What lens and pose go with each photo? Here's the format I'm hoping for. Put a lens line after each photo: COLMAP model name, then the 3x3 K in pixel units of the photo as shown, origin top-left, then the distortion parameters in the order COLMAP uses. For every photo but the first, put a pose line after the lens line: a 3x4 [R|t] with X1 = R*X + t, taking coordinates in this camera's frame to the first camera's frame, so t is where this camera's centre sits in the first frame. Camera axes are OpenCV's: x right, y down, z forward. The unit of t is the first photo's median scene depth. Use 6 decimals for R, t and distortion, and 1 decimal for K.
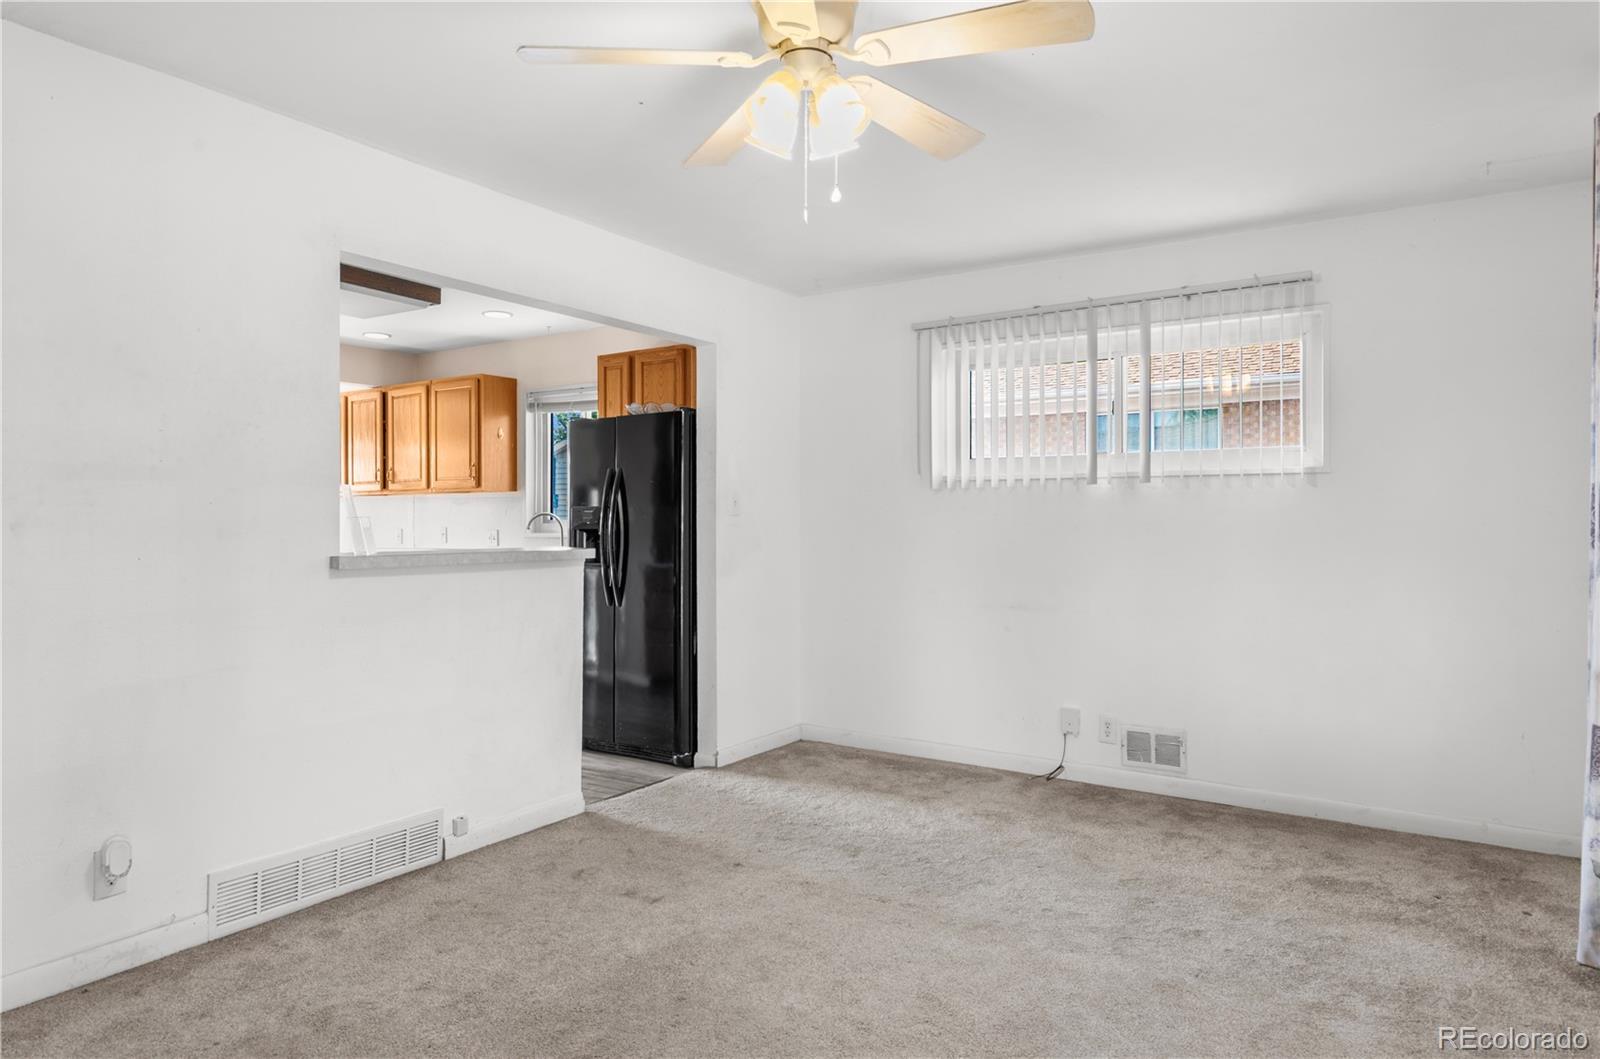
lens RADIAL K [[959.2, 0, 790.5], [0, 959.2, 511.5], [0, 0, 1]] dist [0.003605, -0.000948]
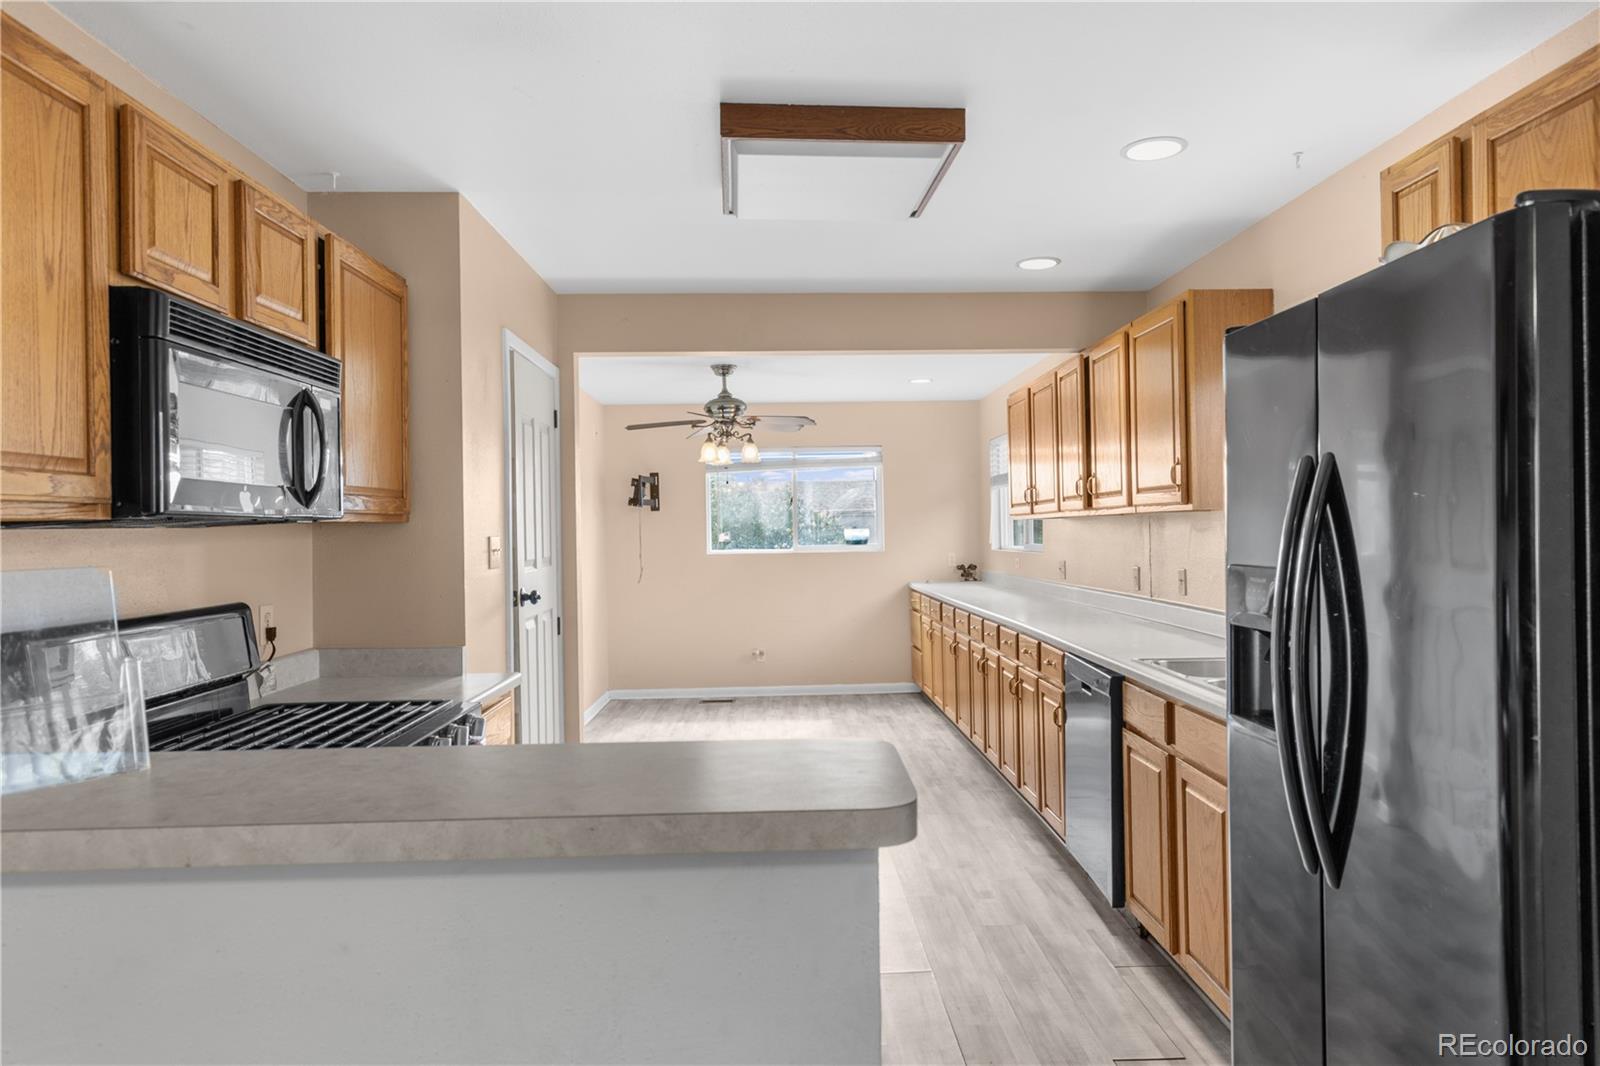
lens RADIAL K [[959.2, 0, 790.5], [0, 959.2, 515.0], [0, 0, 1]] dist [0.003605, -0.000948]
pose [[0.575925, -0.017734, -0.817310, -0.018087], [0.019701, 0.999775, -0.007811, -0.021490], [0.817265, -0.011603, 0.576145, 0.577811]]
